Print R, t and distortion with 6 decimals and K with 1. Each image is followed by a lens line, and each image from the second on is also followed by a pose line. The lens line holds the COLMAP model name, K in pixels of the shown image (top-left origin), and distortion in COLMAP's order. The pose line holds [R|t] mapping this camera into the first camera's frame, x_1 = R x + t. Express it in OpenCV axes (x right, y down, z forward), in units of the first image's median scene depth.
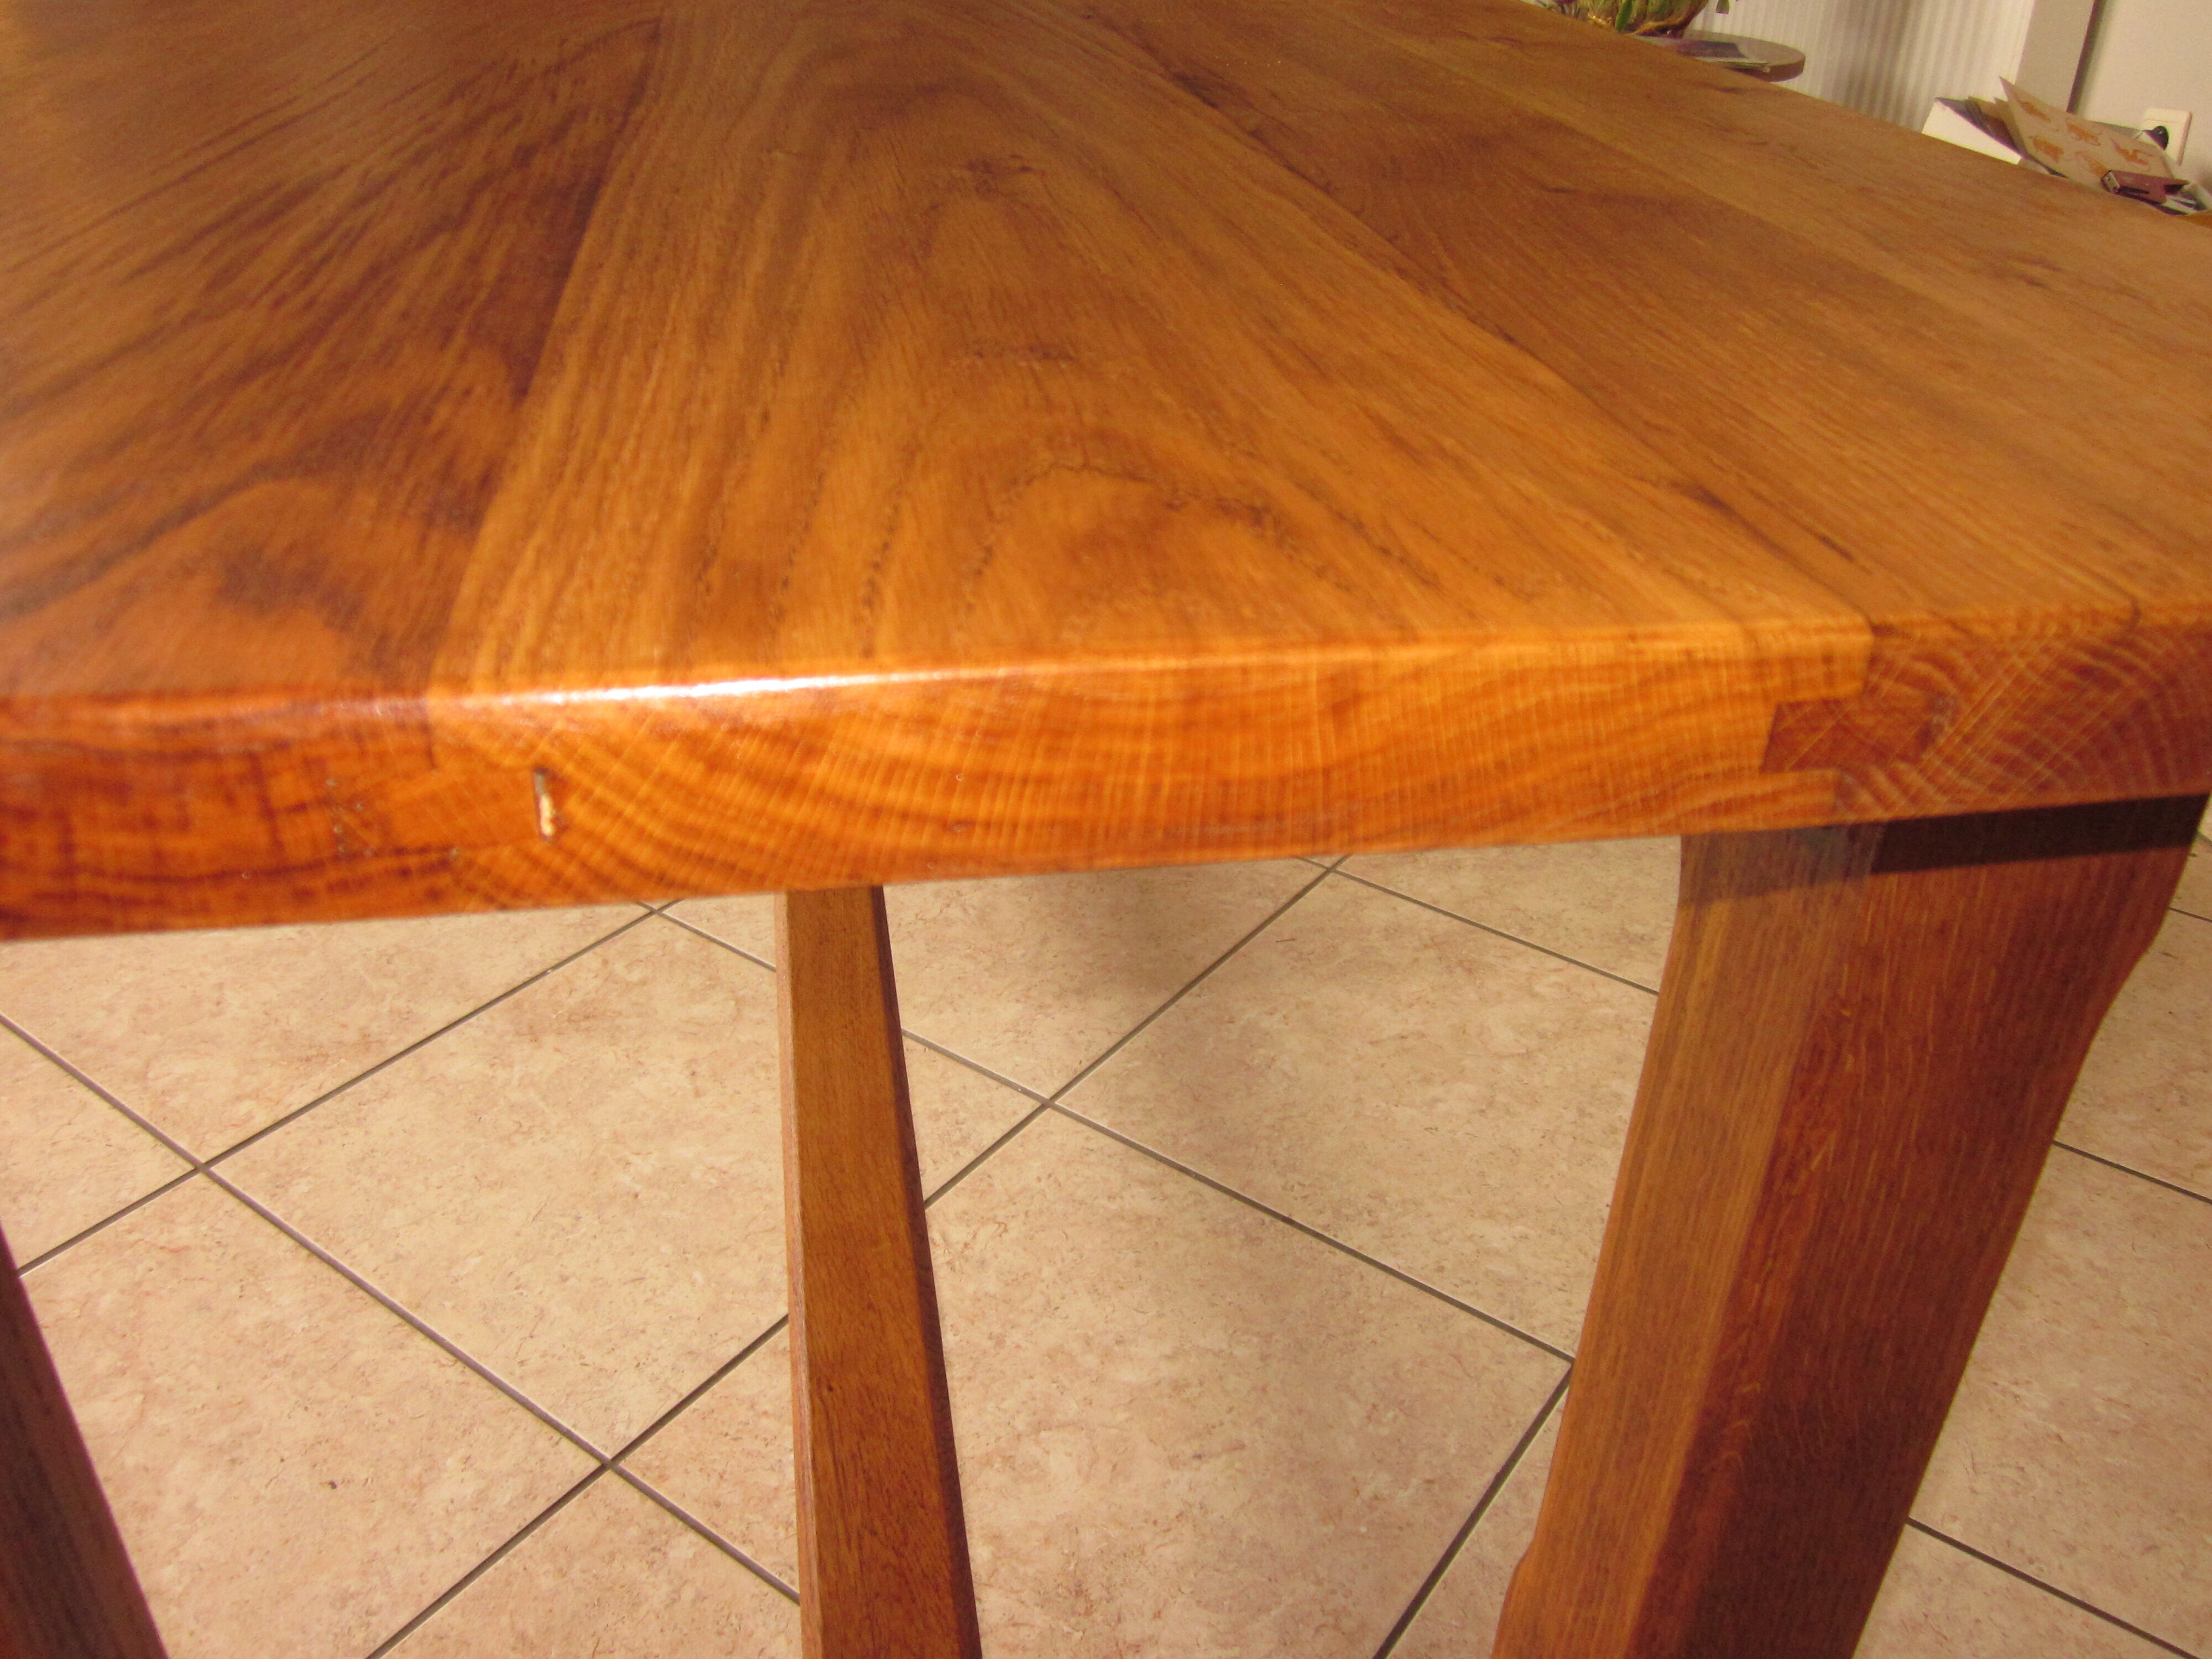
lens RADIAL K [[1837.5, 0, 1113.7], [0, 1837.5, 833.0], [0, 0, 1]] dist [-0.041112, 0.014125]
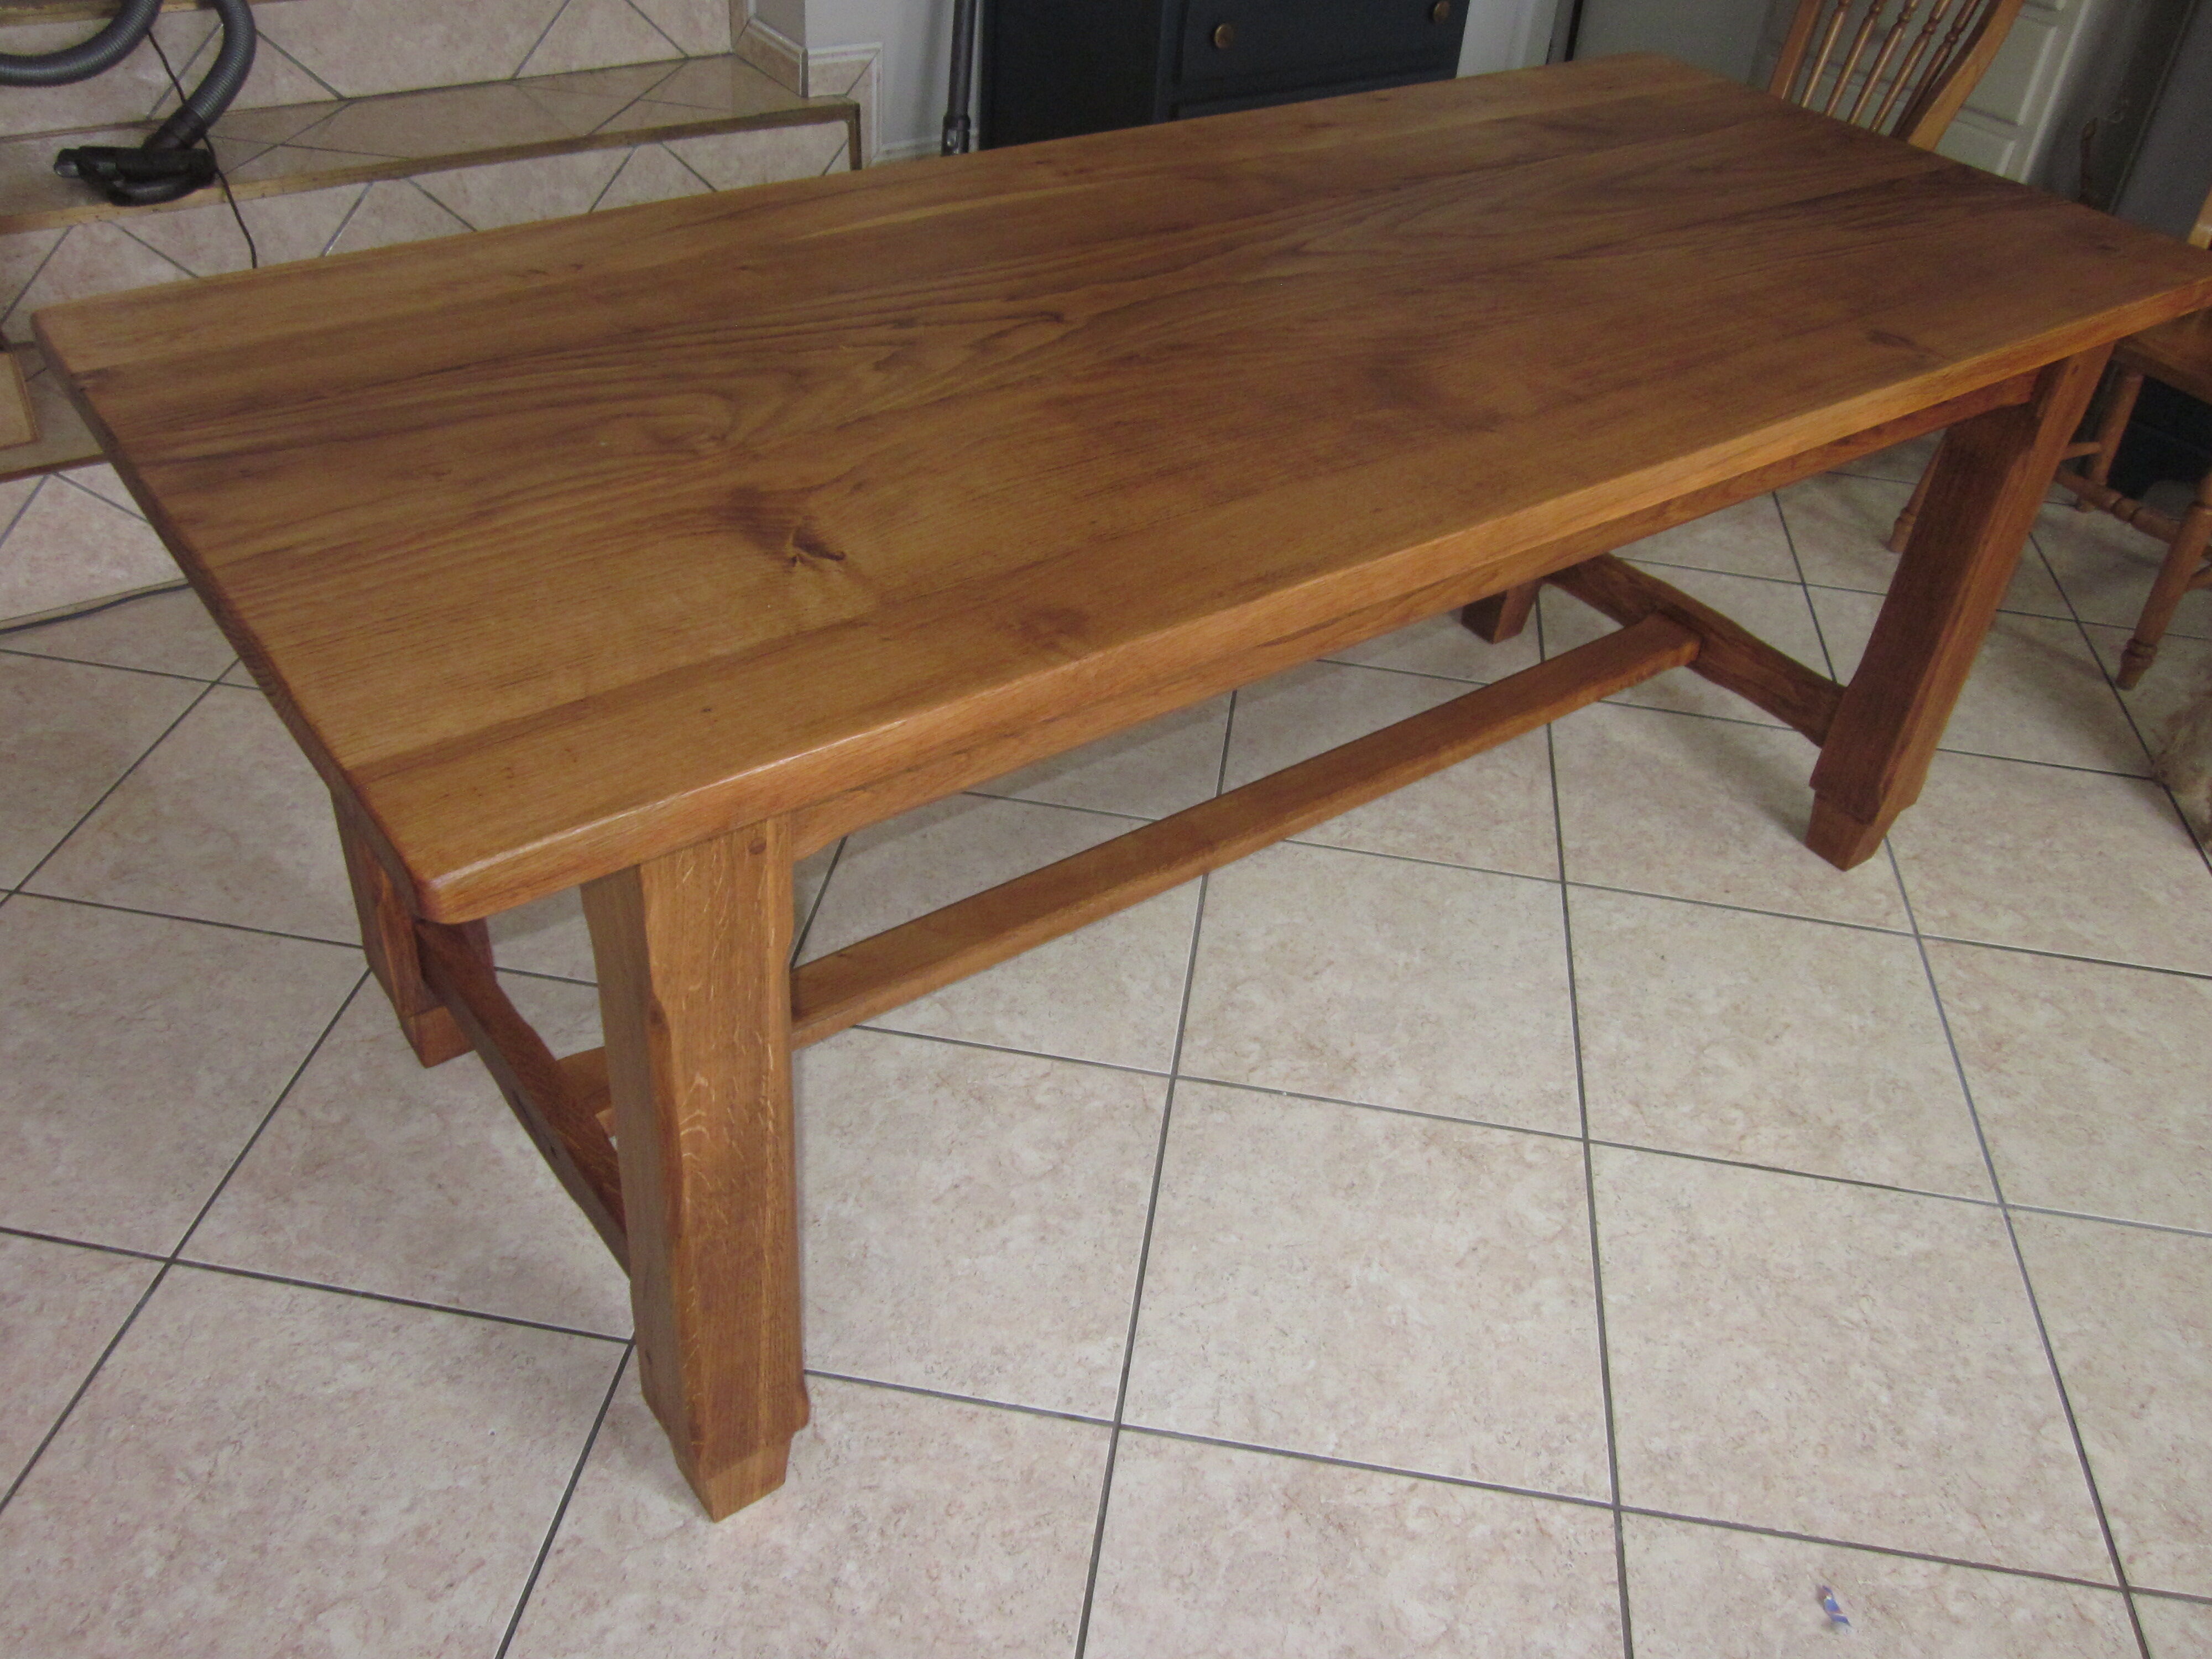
lens RADIAL K [[1837.5, 0, 1106.7], [0, 1837.5, 835.7], [0, 0, 1]] dist [-0.041112, 0.014125]
pose [[-0.458707, -0.597900, 0.657346, -1.426809], [0.370171, 0.543940, 0.753062, -1.485552], [-0.807813, 0.588765, -0.028184, 1.510372]]
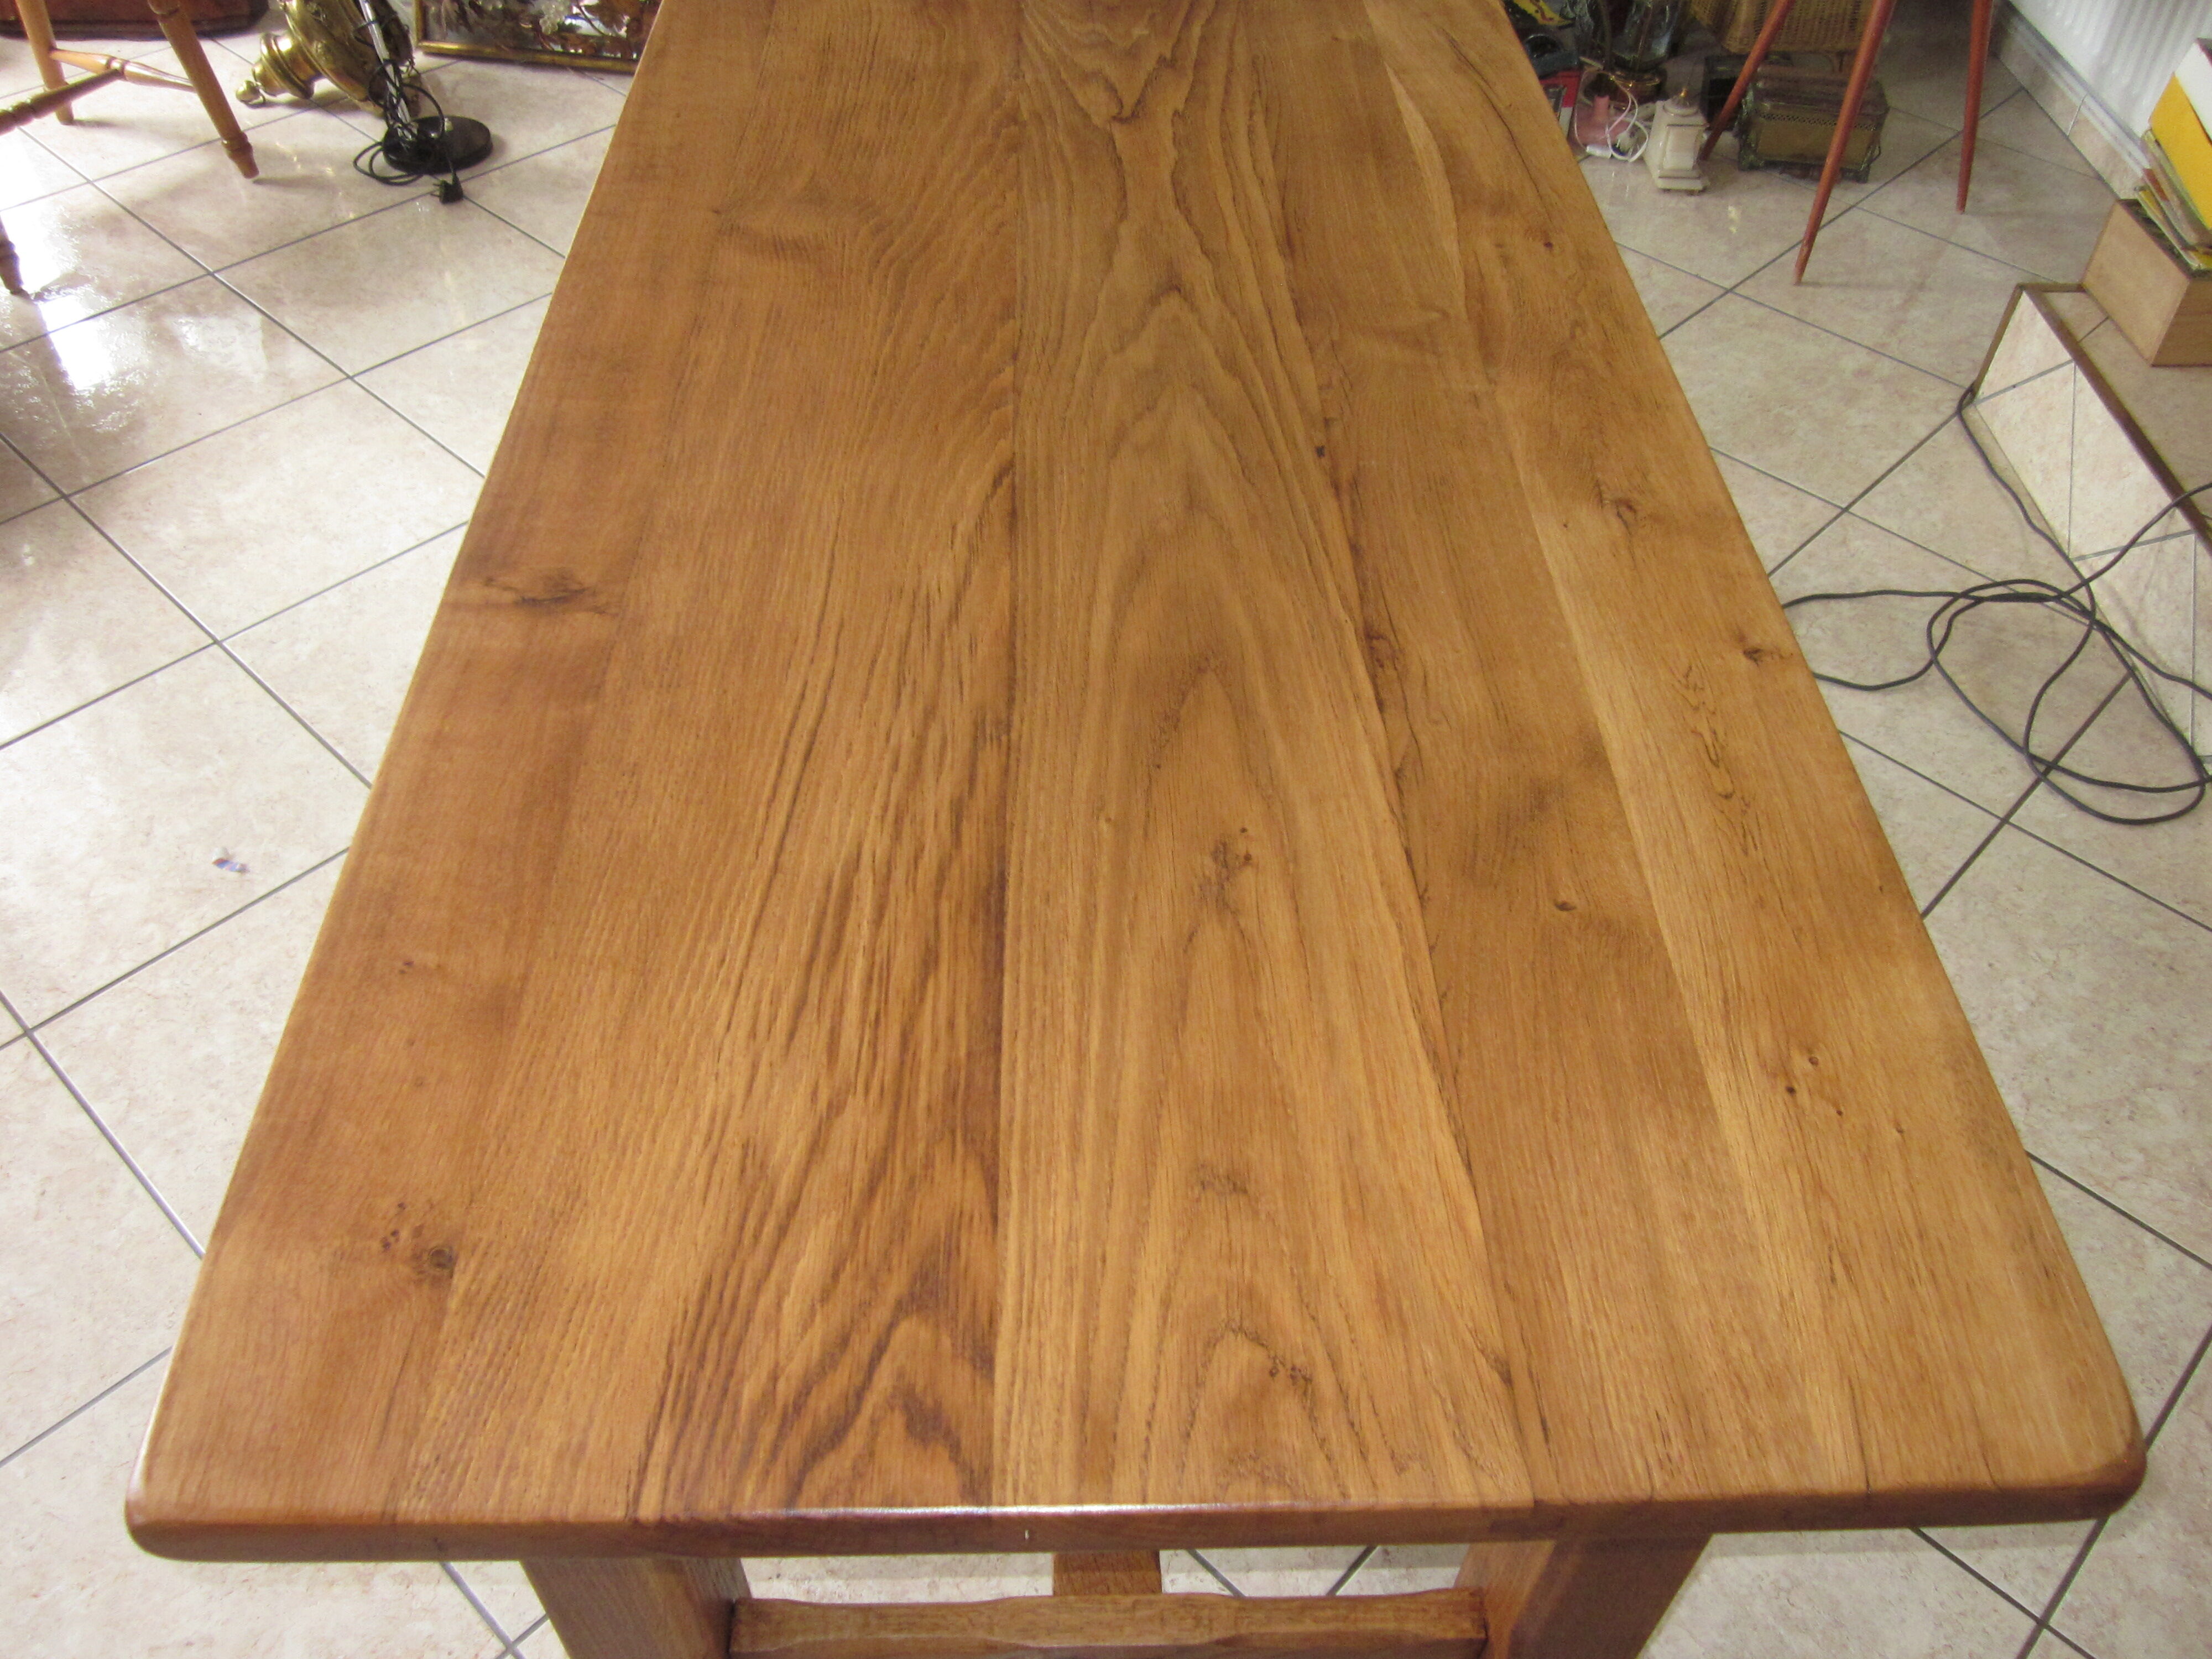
lens RADIAL K [[1837.5, 0, 1118.2], [0, 1837.5, 839.1], [0, 0, 1]] dist [-0.041112, 0.014125]
pose [[0.990222, 0.094496, -0.102616, 0.003738], [-0.065240, 0.963917, 0.258083, -0.442222], [0.123302, -0.248865, 0.960658, -0.351691]]
